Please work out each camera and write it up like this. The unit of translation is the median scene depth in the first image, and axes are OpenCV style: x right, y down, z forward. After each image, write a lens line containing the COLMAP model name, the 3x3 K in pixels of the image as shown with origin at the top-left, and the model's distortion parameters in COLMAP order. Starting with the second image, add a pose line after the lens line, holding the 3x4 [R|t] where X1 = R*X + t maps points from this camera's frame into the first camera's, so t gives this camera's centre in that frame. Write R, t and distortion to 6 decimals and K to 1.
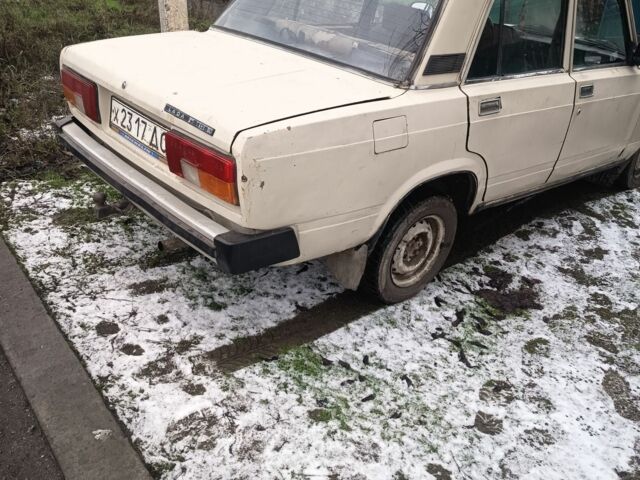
lens RADIAL K [[590.6, 0, 320.0], [0, 590.6, 240.0], [0, 0, 1]] dist [0.042929, -0.023560]
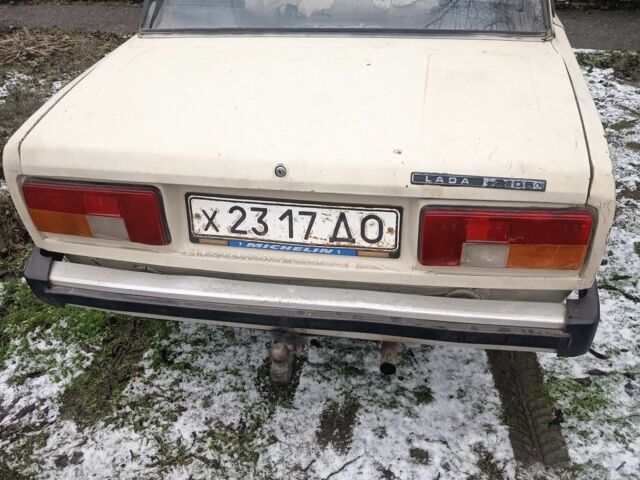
lens RADIAL K [[590.6, 0, 320.0], [0, 590.6, 240.0], [0, 0, 1]] dist [0.042929, -0.023560]
pose [[0.775160, -0.436854, 0.456384, -0.538327], [0.378236, 0.899527, 0.218607, -0.280863], [-0.506029, 0.003165, 0.862511, 0.424311]]
